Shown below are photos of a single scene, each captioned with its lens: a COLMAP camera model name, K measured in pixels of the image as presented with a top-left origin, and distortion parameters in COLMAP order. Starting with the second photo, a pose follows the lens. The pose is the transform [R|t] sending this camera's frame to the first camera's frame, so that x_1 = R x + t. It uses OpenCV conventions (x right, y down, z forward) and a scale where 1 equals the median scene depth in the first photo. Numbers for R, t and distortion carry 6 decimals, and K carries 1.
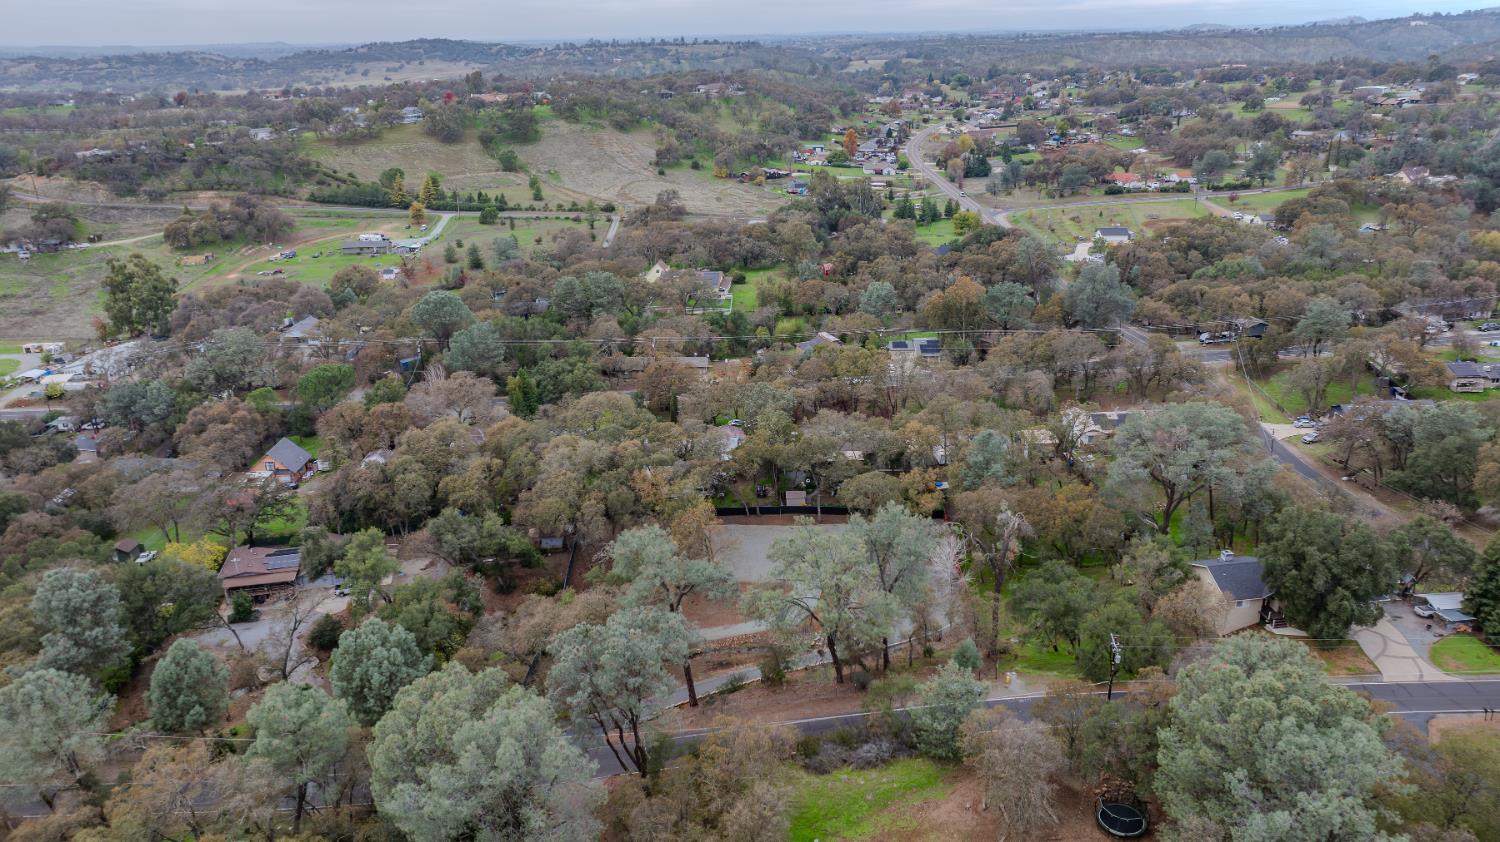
lens RADIAL K [[1118.5, 0, 750.0], [0, 1118.5, 421.0], [0, 0, 1]] dist [-0.009348, 0.012792]
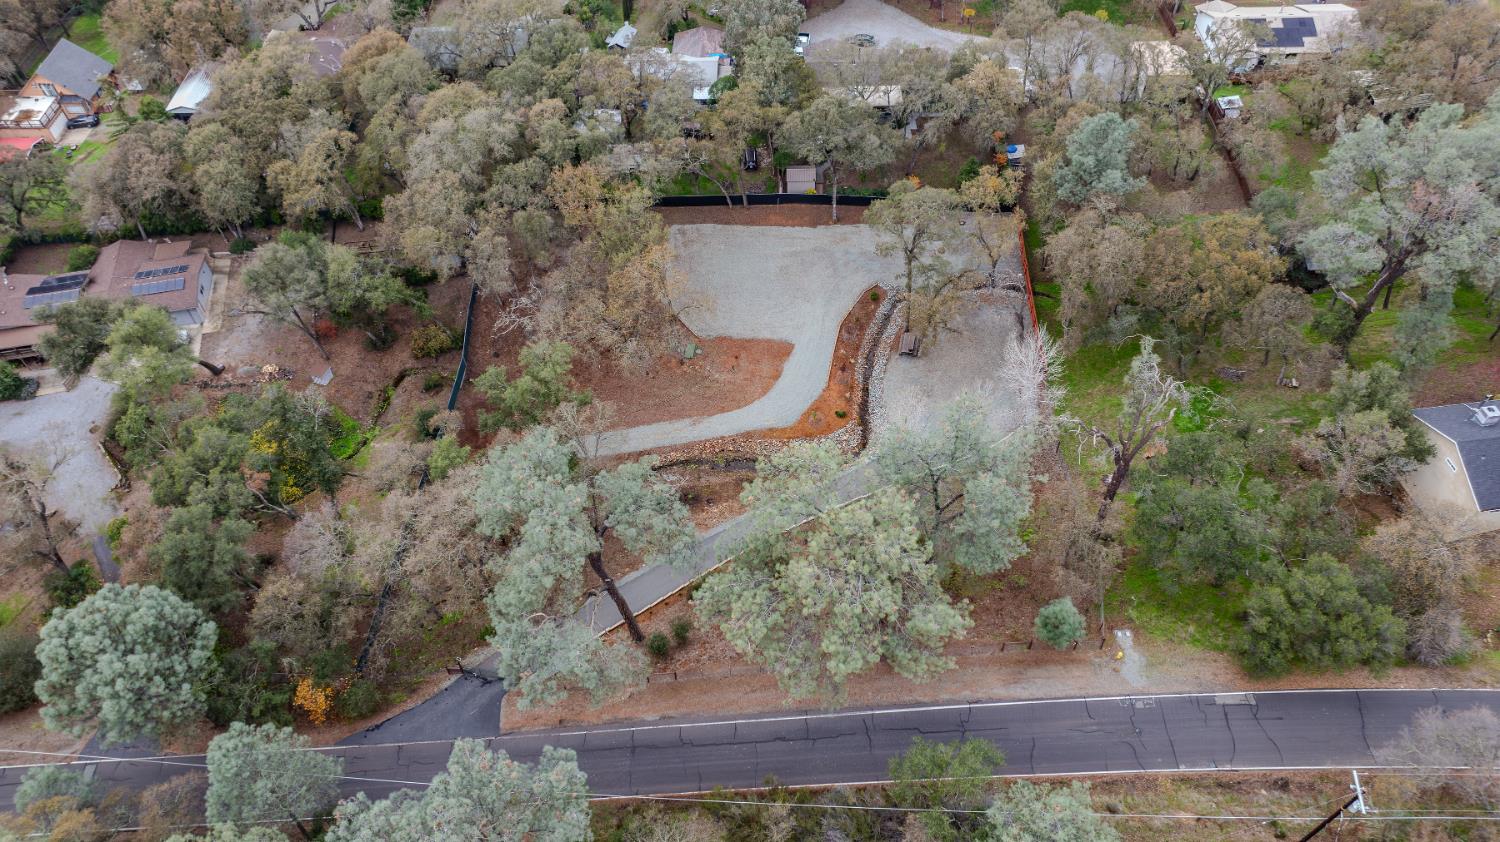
lens RADIAL K [[1118.5, 0, 750.0], [0, 1118.5, 421.0], [0, 0, 1]] dist [-0.009348, 0.012792]
pose [[0.999948, 0.002615, -0.009816, 0.017046], [0.002395, 0.878397, 0.477927, -0.128836], [0.009872, -0.477925, 0.878345, 0.340785]]
